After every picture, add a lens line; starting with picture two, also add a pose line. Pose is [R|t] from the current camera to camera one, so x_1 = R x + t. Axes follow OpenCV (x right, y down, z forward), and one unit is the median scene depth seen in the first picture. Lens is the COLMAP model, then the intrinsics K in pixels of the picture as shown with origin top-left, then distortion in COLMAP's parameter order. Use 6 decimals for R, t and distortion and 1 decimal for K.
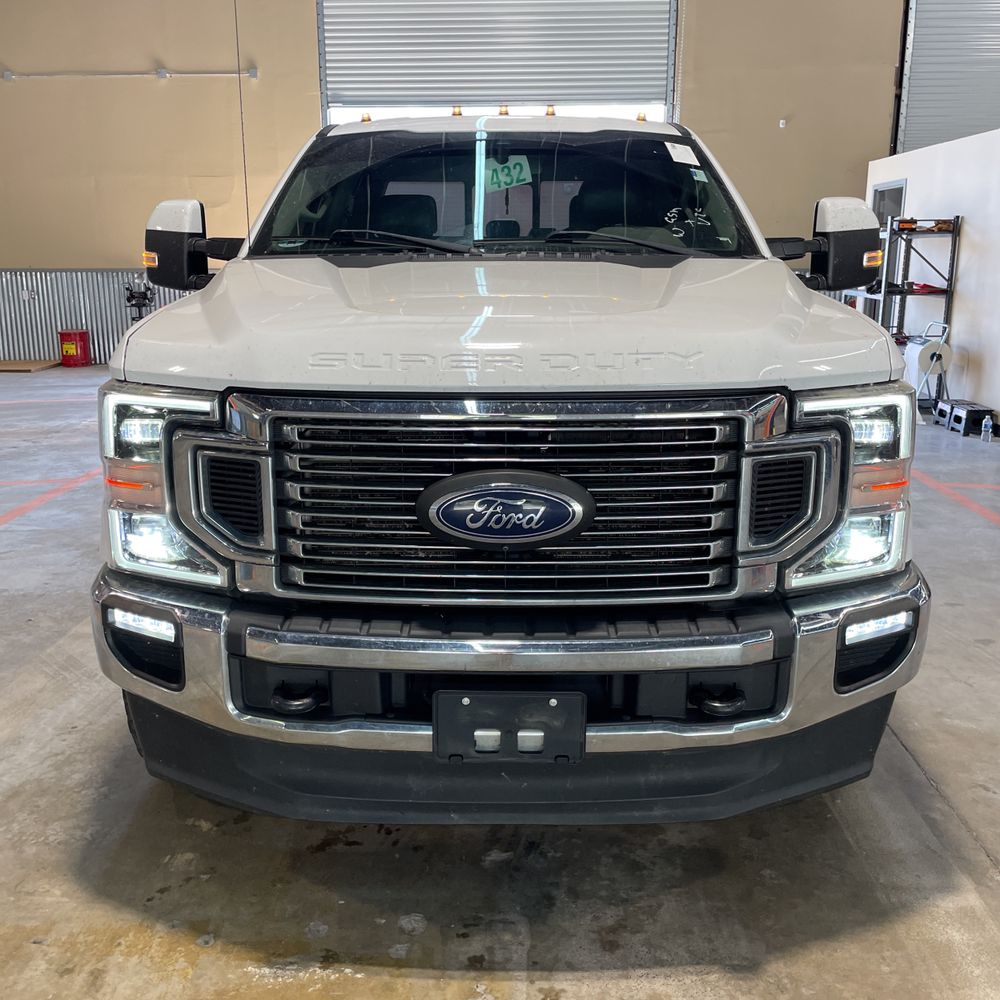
lens RADIAL K [[1001.2, 0, 496.6], [0, 1001.2, 489.5], [0, 0, 1]] dist [0.100033, -0.139408]
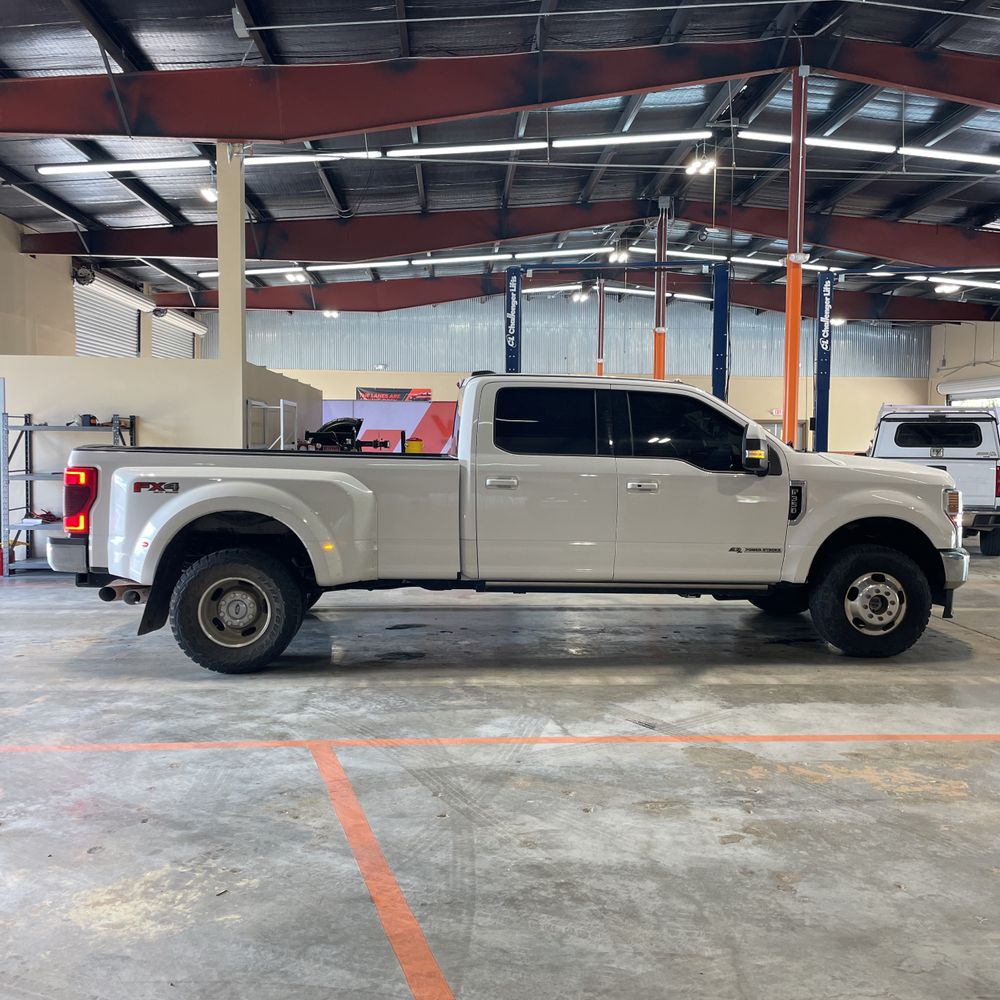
lens RADIAL K [[1001.2, 0, 496.6], [0, 1001.2, 489.5], [0, 0, 1]] dist [0.100033, -0.139408]
pose [[-0.078621, -0.051420, 0.995578, -2.247866], [0.221259, 0.972861, 0.067720, -0.418372], [-0.972041, 0.225604, -0.065110, 1.688516]]
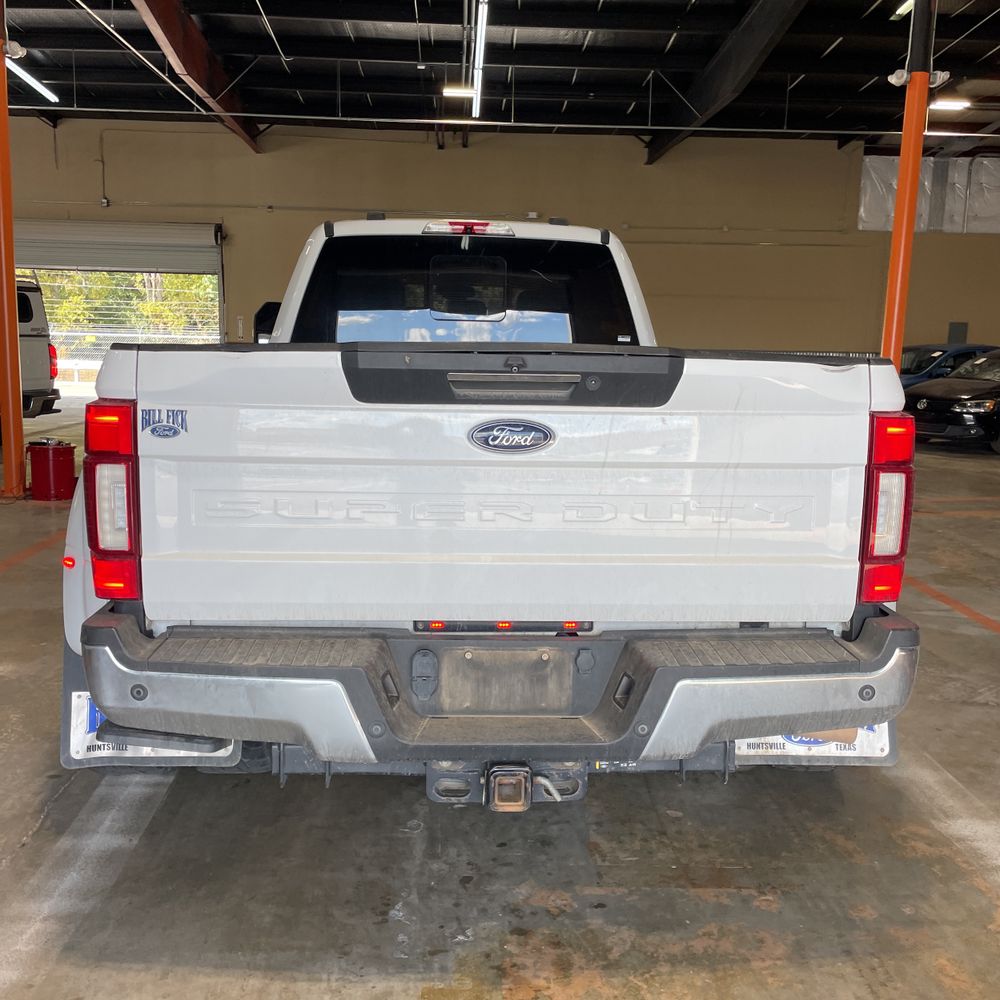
lens RADIAL K [[1015.0, 0, 497.7], [0, 1015.0, 494.5], [0, 0, 1]] dist [0.089832, -0.128610]
pose [[-0.997184, -0.009127, -0.074436, 0.074230], [-0.036798, 0.924410, 0.379621, -0.706661], [0.065344, 0.381291, -0.922143, 2.973942]]
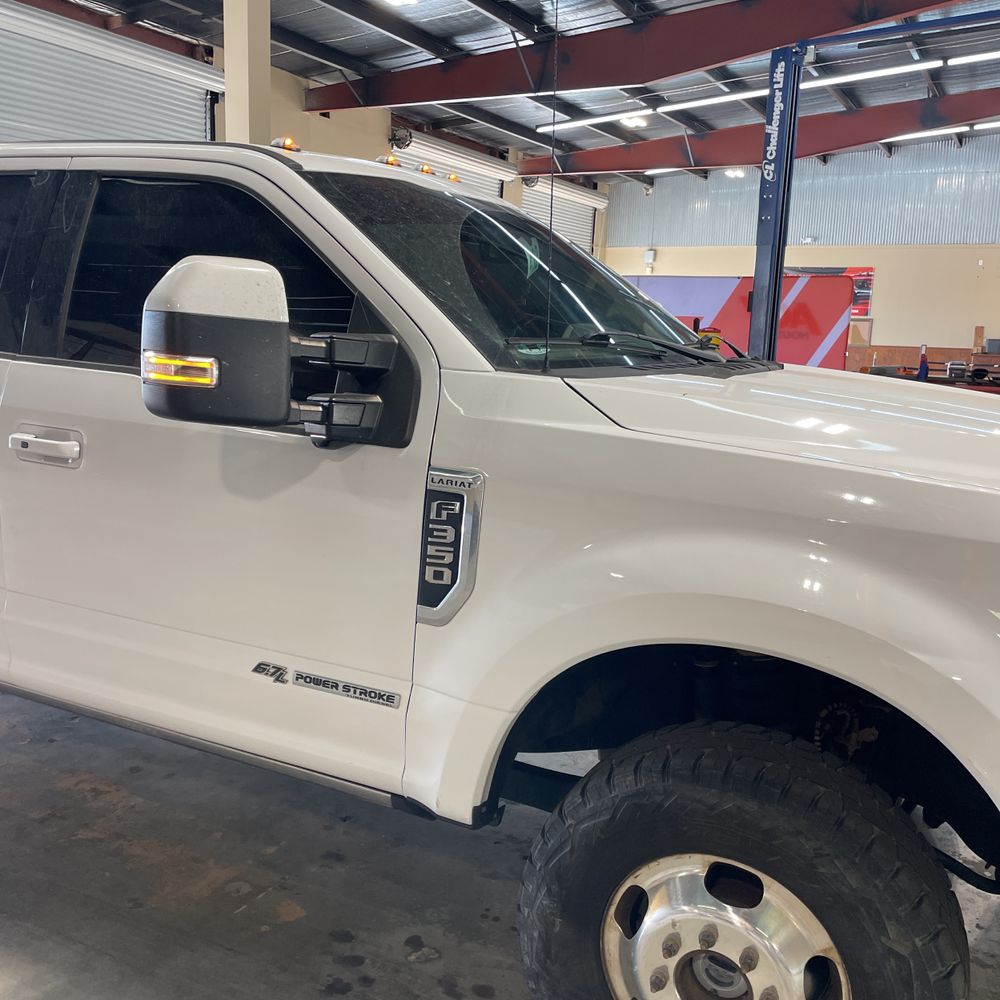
lens RADIAL K [[1003.3, 0, 485.4], [0, 1003.3, 488.1], [0, 0, 1]] dist [0.082900, -0.112585]
pose [[0.455476, -0.131804, 0.880437, -0.759872], [0.172008, 0.983373, 0.058229, -0.184341], [-0.873473, 0.124921, 0.470574, 0.680419]]
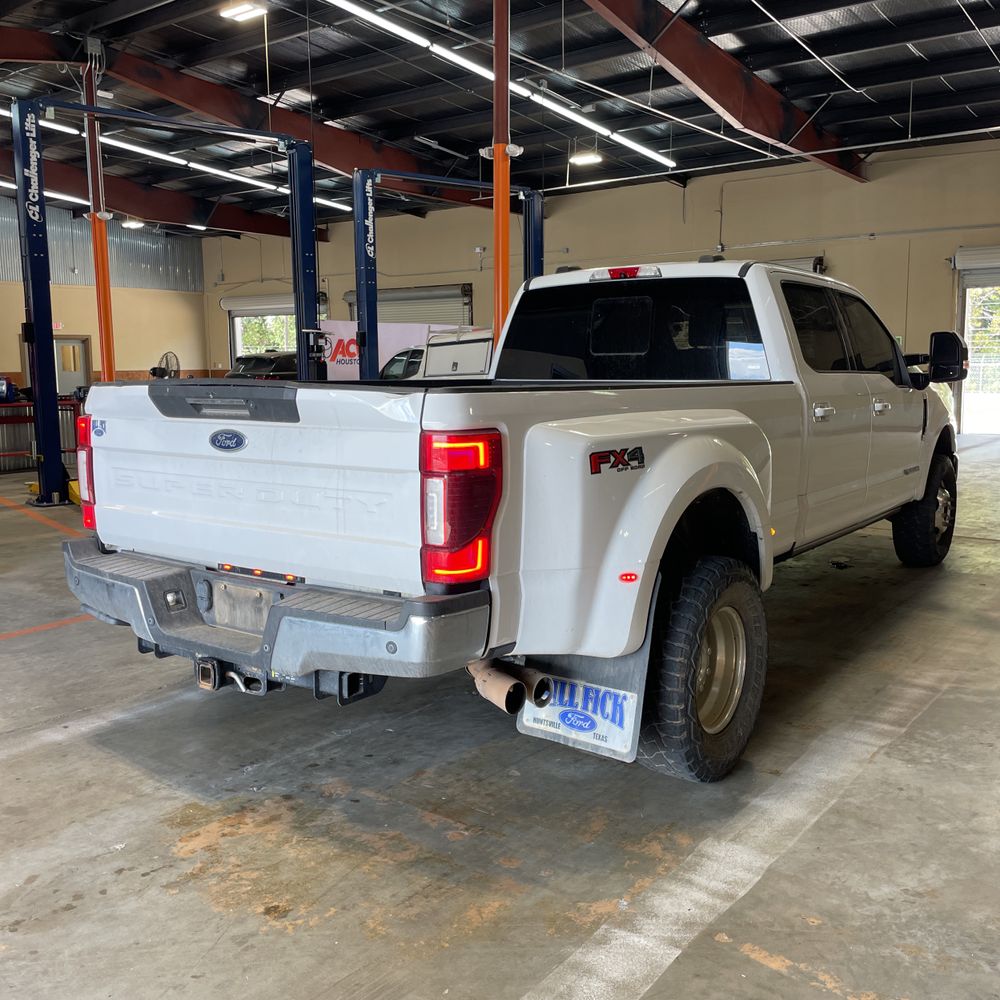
lens RADIAL K [[1019.2, 0, 493.6], [0, 1019.2, 487.7], [0, 0, 1]] dist [0.087780, -0.121758]
pose [[-0.810717, -0.066432, 0.581657, -0.758294], [0.144207, 0.940267, 0.308387, -0.719079], [-0.567399, 0.333893, -0.752711, 2.972438]]
